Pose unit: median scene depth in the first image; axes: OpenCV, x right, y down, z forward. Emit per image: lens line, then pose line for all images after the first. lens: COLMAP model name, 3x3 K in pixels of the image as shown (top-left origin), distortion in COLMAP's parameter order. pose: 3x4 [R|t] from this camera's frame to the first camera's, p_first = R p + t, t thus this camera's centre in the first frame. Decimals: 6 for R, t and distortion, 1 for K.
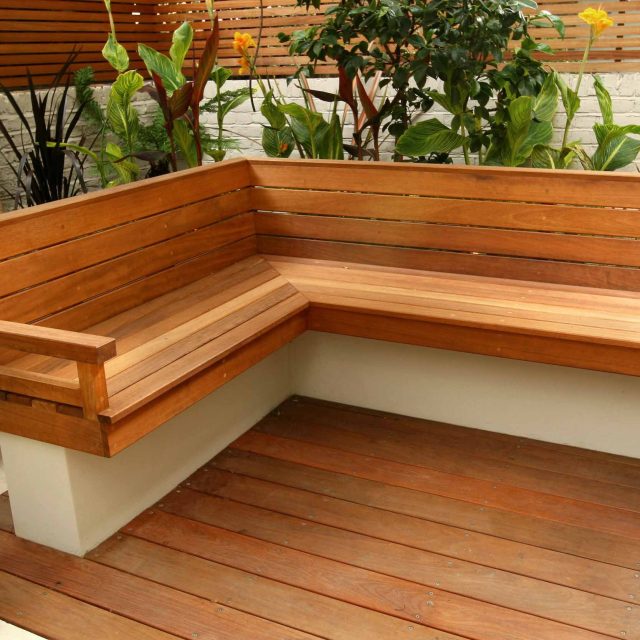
lens RADIAL K [[804.7, 0, 320.0], [0, 804.7, 320.0], [0, 0, 1]] dist [-0.064335, 0.025808]
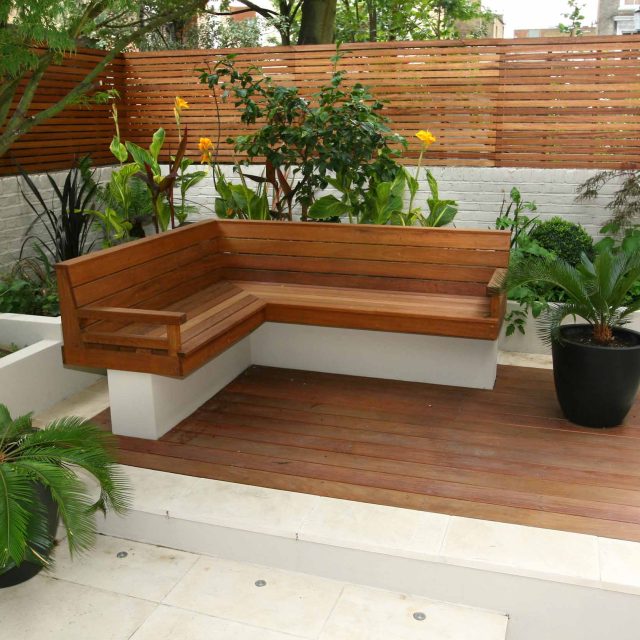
lens RADIAL K [[804.7, 0, 320.0], [0, 804.7, 320.0], [0, 0, 1]] dist [-0.064335, 0.025808]
pose [[0.985510, -0.019369, 0.168506, -0.152180], [0.031070, 0.997264, -0.067082, 0.104095], [-0.166745, 0.071346, 0.983415, -0.553261]]
